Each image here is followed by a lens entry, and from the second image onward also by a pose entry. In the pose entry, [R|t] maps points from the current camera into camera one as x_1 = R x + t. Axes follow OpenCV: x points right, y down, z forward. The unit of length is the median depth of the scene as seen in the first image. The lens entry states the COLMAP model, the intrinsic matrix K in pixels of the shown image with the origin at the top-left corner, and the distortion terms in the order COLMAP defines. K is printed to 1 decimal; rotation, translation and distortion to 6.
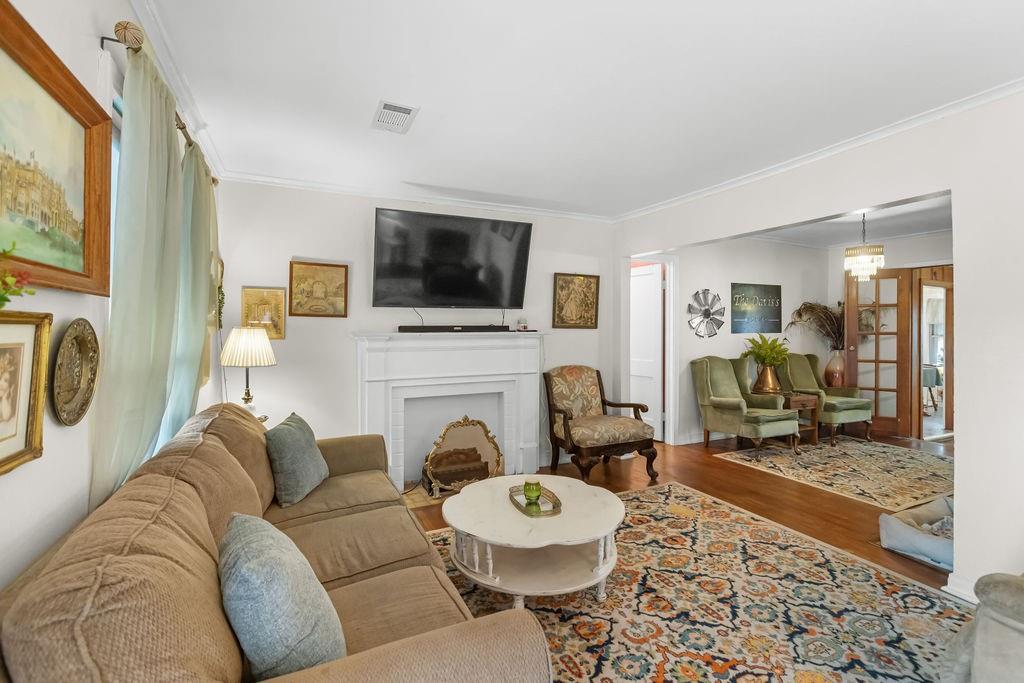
lens RADIAL K [[459.1, 0, 511.5], [0, 459.1, 336.6], [0, 0, 1]] dist [0.002671, -0.001320]
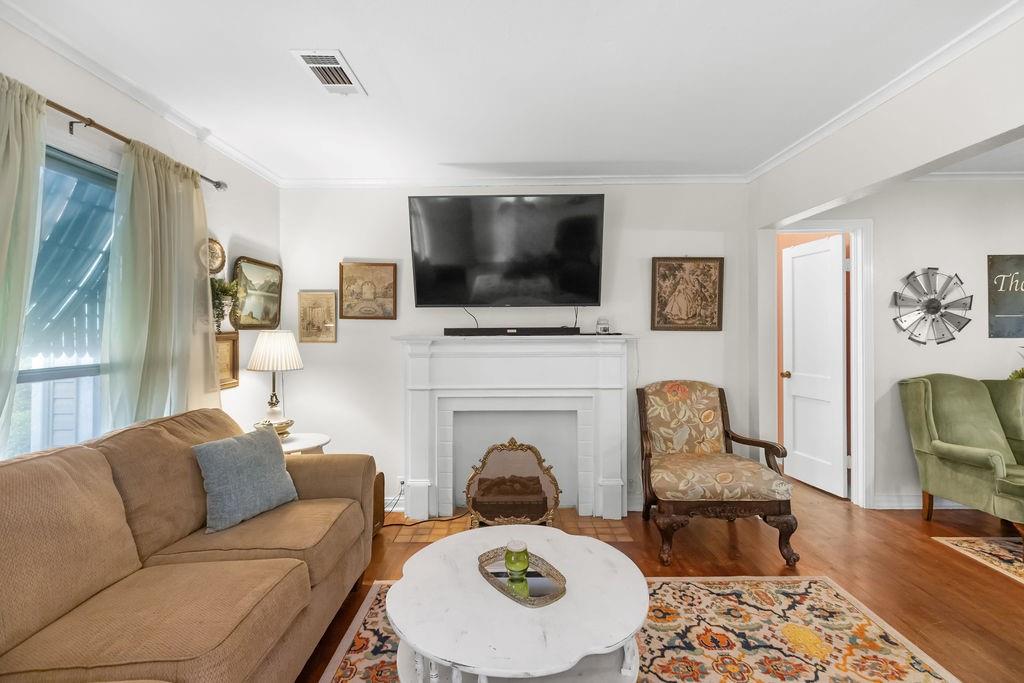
lens RADIAL K [[459.1, 0, 504.4], [0, 459.1, 330.4], [0, 0, 1]] dist [0.002671, -0.001320]
pose [[0.902053, -0.001079, -0.431624, 0.211624], [-0.004764, 0.999911, -0.012456, -0.008067], [0.431599, 0.013292, 0.901968, 0.223318]]
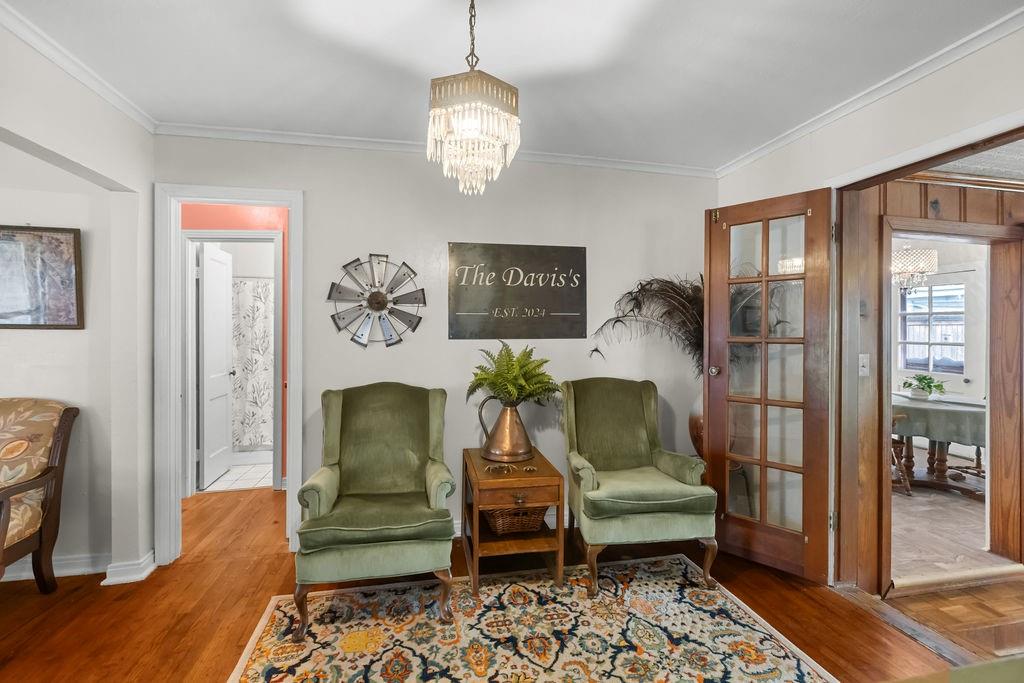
lens RADIAL K [[459.1, 0, 509.1], [0, 459.1, 339.0], [0, 0, 1]] dist [0.002671, -0.001320]
pose [[0.972238, 0.003685, -0.233967, 0.877158], [-0.004818, 0.999979, -0.004268, -0.006845], [0.233947, 0.005277, 0.972235, 0.667933]]
